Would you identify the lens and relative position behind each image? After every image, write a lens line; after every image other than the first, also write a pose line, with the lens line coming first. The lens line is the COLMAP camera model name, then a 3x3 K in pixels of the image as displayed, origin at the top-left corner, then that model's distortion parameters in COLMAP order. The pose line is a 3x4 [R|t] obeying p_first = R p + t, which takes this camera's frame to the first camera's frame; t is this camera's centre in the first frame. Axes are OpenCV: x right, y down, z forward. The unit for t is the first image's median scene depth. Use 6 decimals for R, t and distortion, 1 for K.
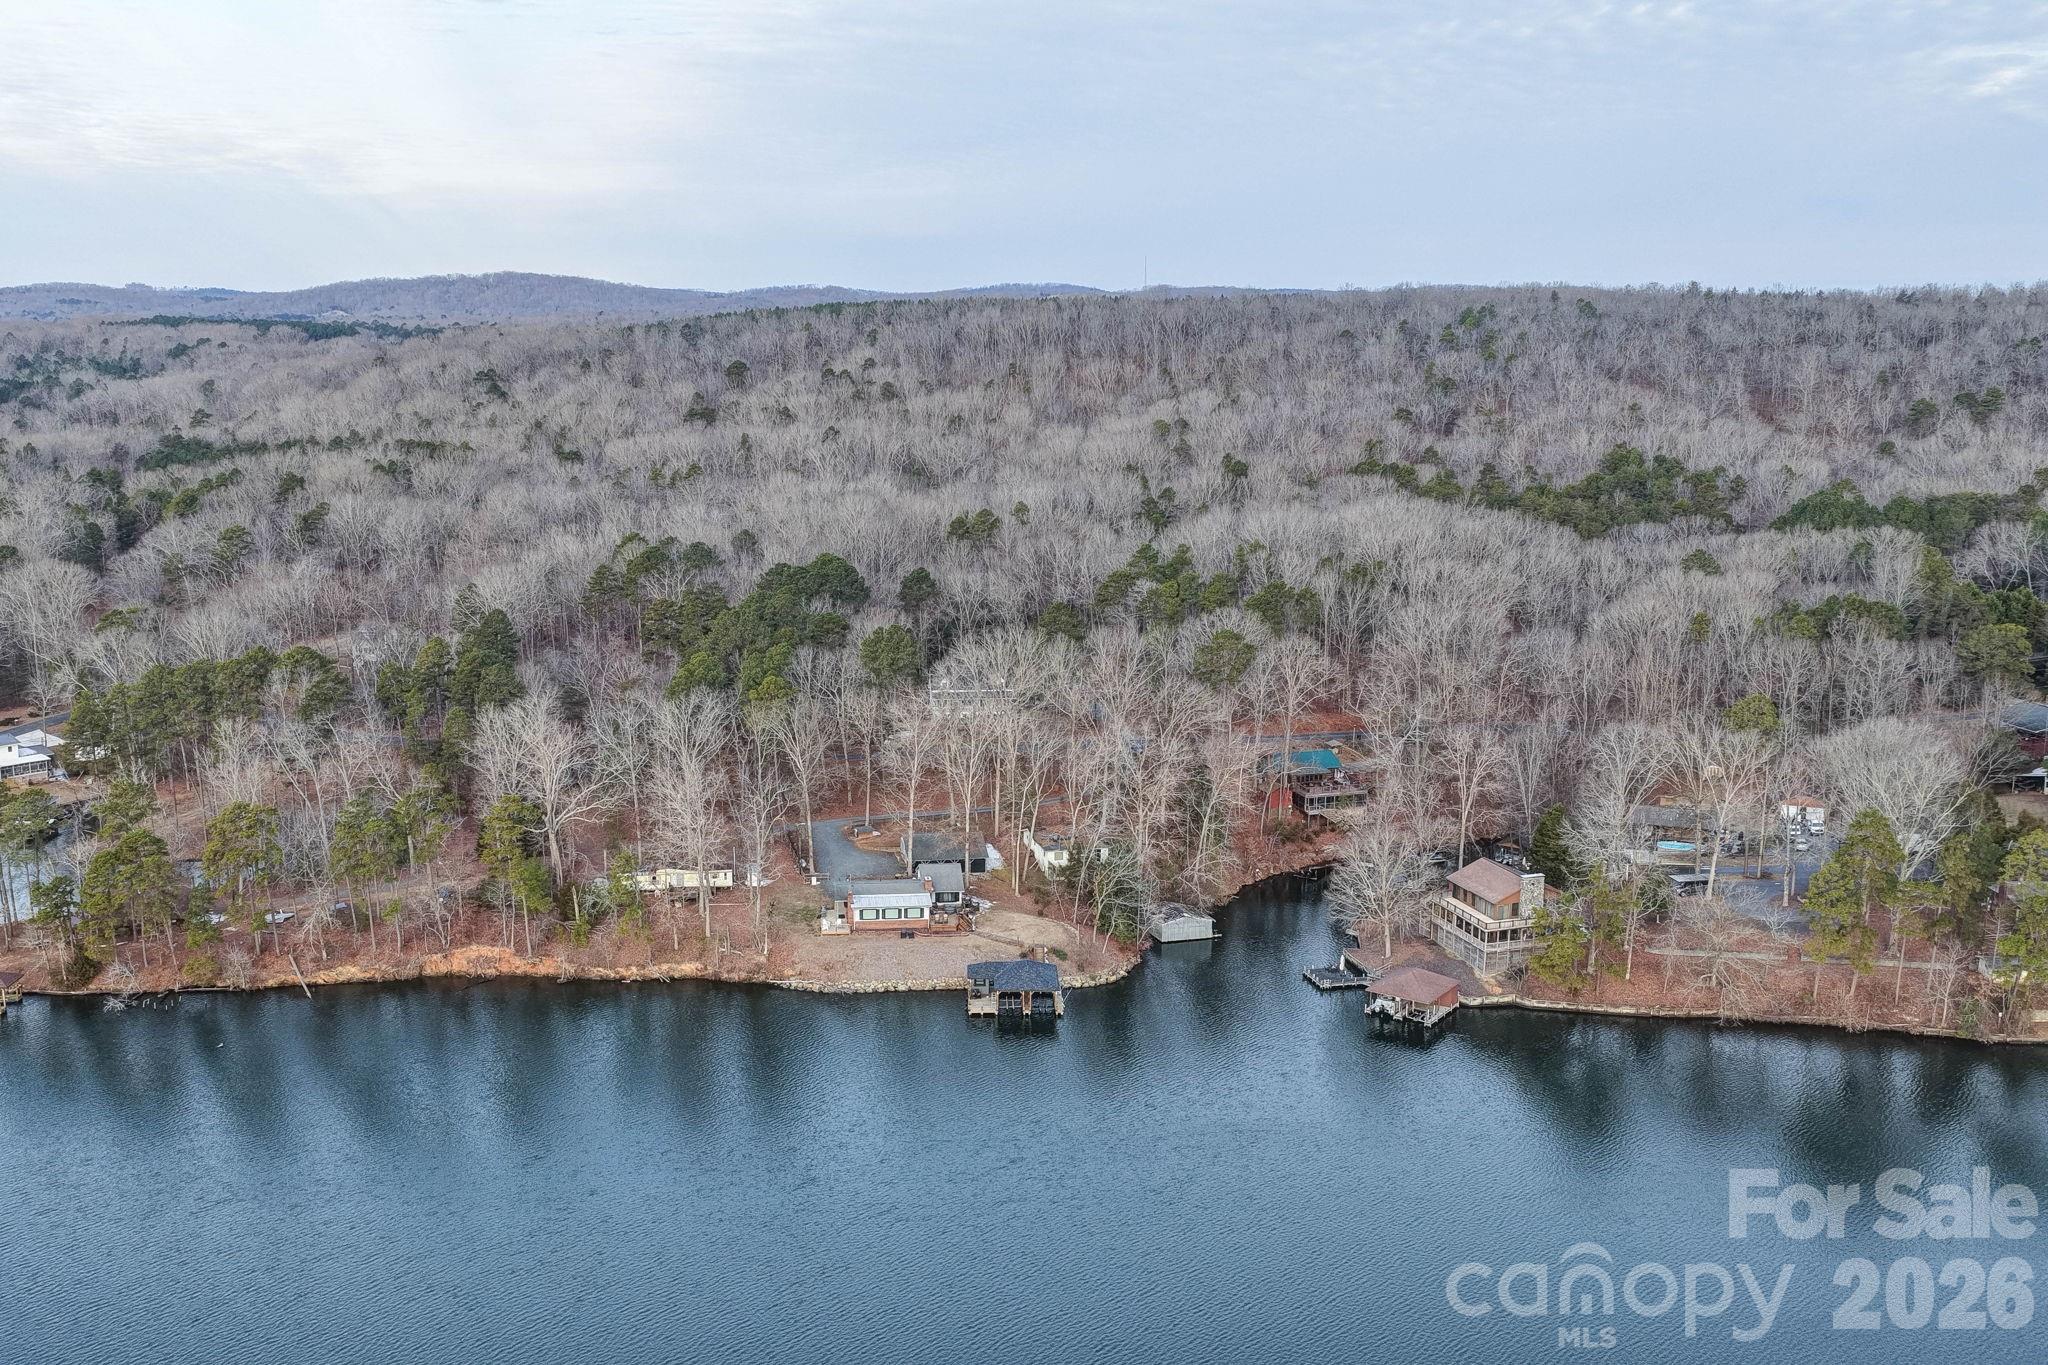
lens RADIAL K [[2018.8, 0, 1018.3], [0, 2018.8, 688.0], [0, 0, 1]] dist [0.003067, 0.000000]
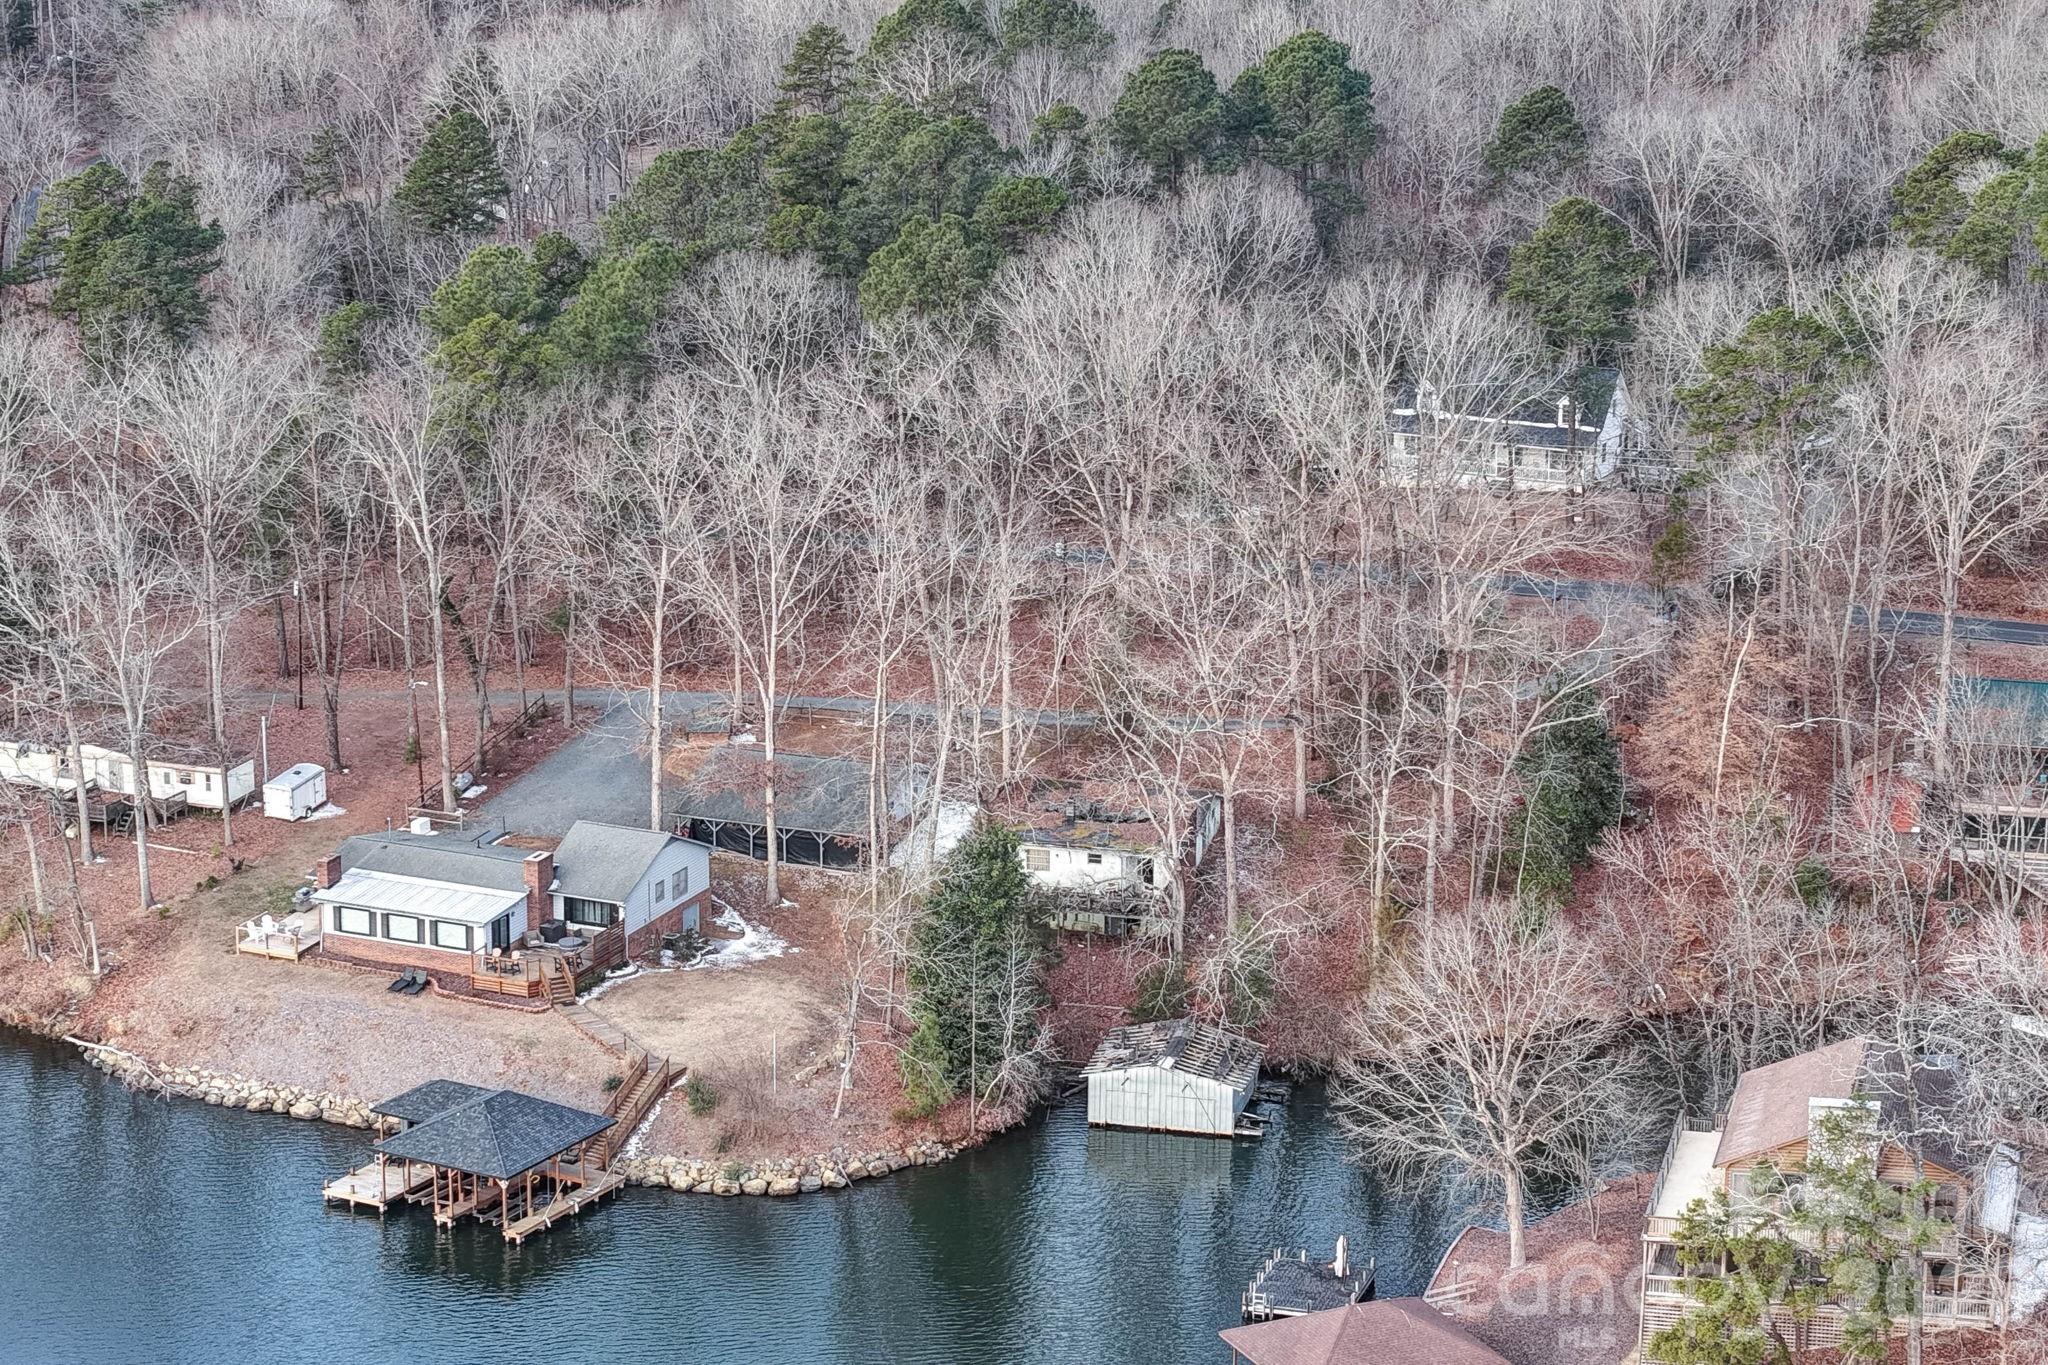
lens RADIAL K [[5041.5, 0, 1022.5], [0, 5041.5, 683.8], [0, 0, 1]] dist [-0.162136, 0.000000]
pose [[0.852937, 0.128394, -0.505979, 0.479429], [-0.094858, 0.991265, 0.091633, -0.034069], [0.513324, -0.030162, 0.857665, 0.192623]]
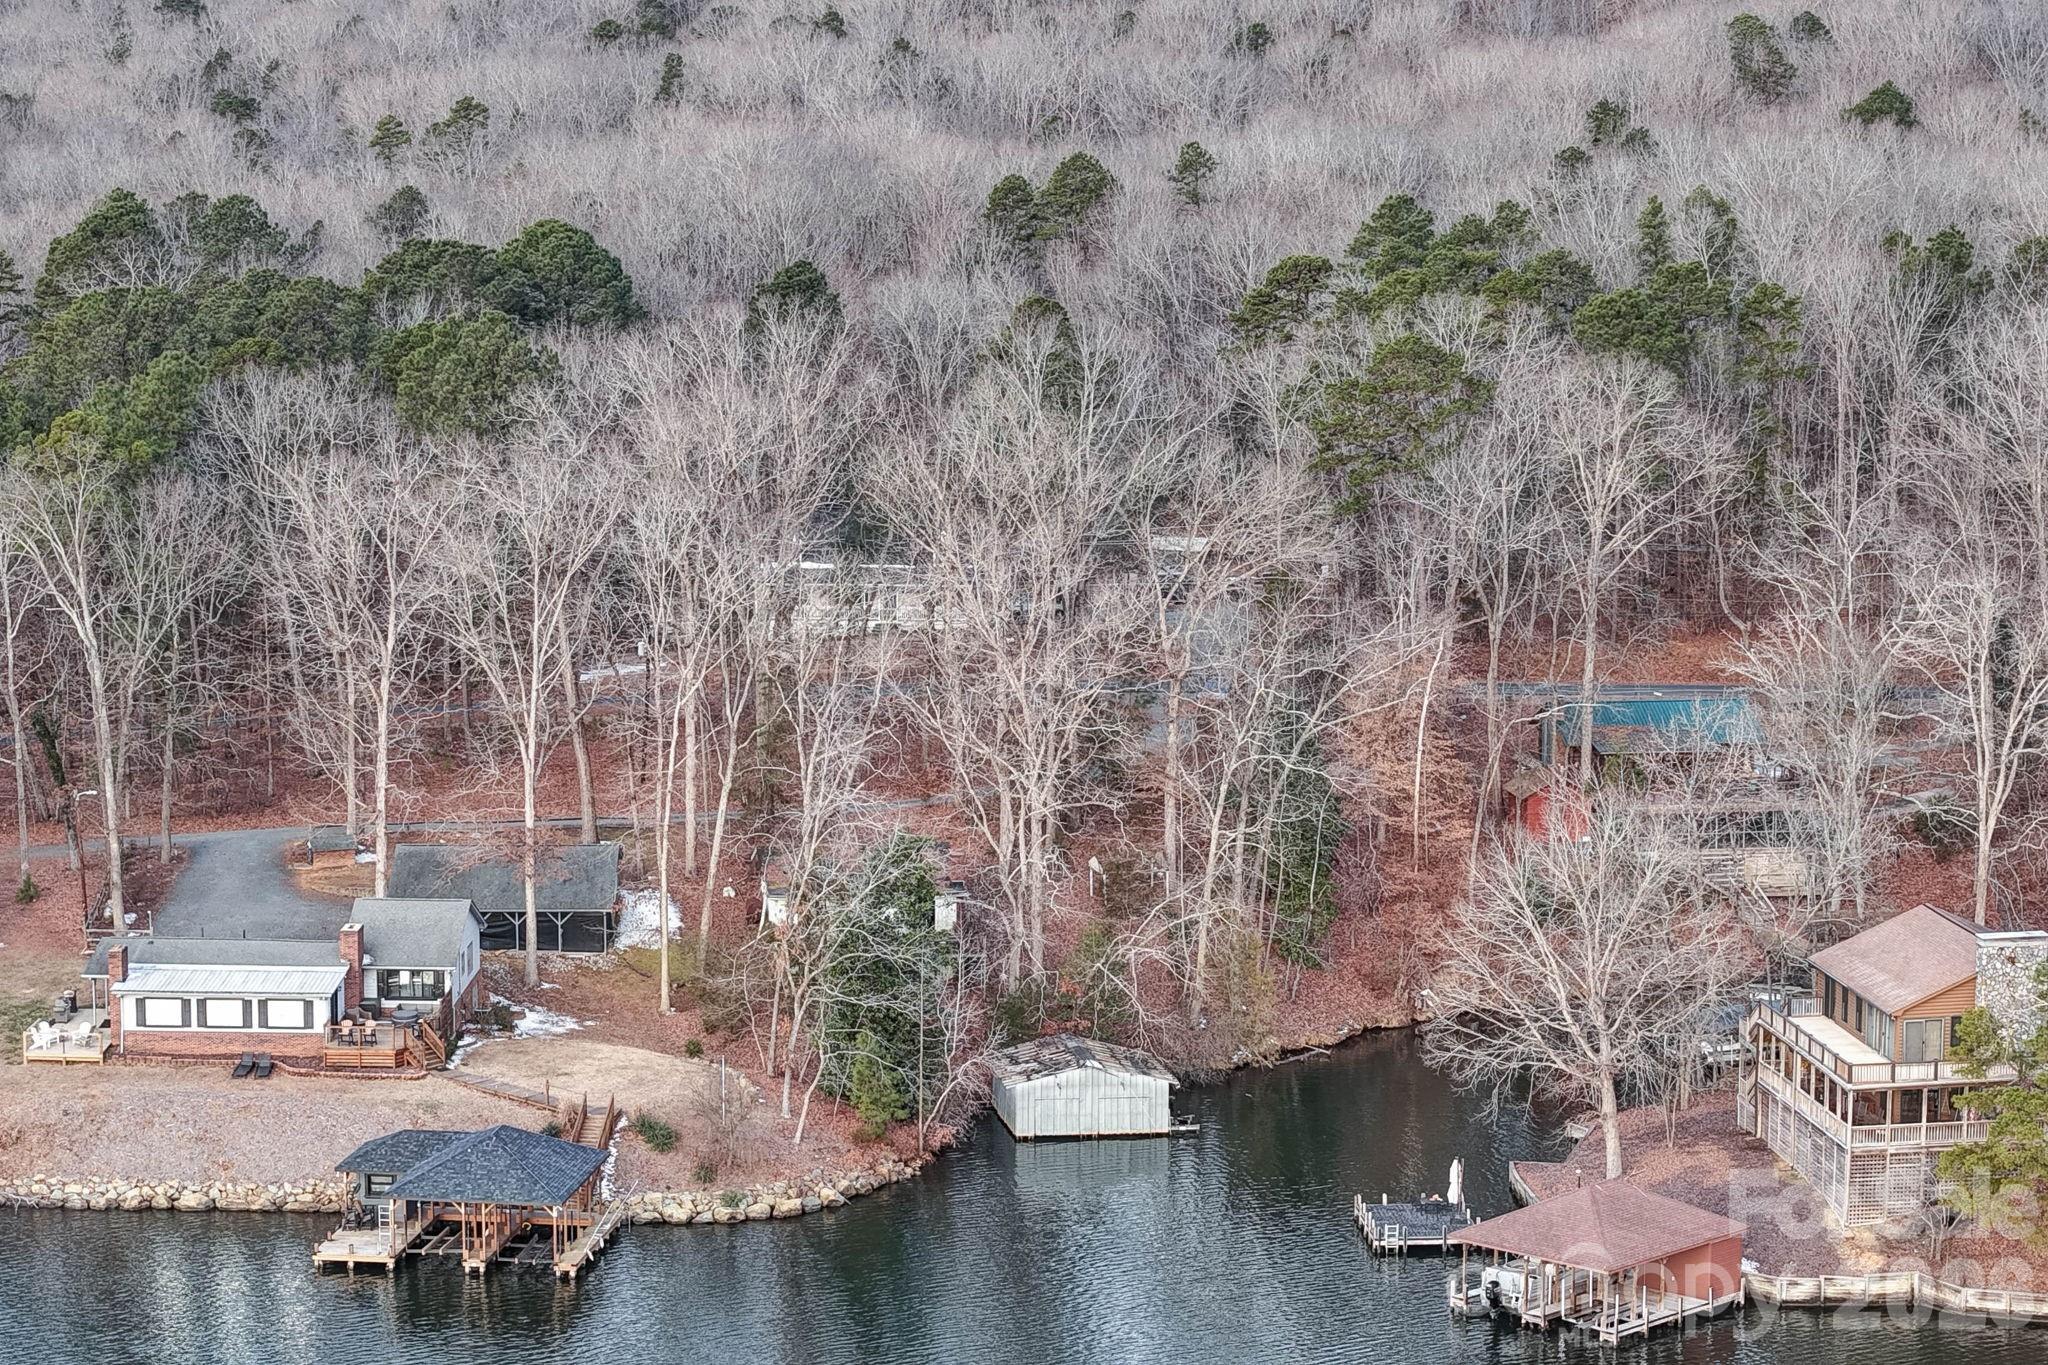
lens RADIAL K [[5041.5, 0, 1030.9], [0, 5041.5, 682.3], [0, 0, 1]] dist [-0.162136, 0.000000]
pose [[0.985524, 0.015907, -0.168787, 0.203832], [-0.024105, 0.998621, -0.046634, 0.081673], [0.167813, 0.050027, 0.984549, 0.129011]]
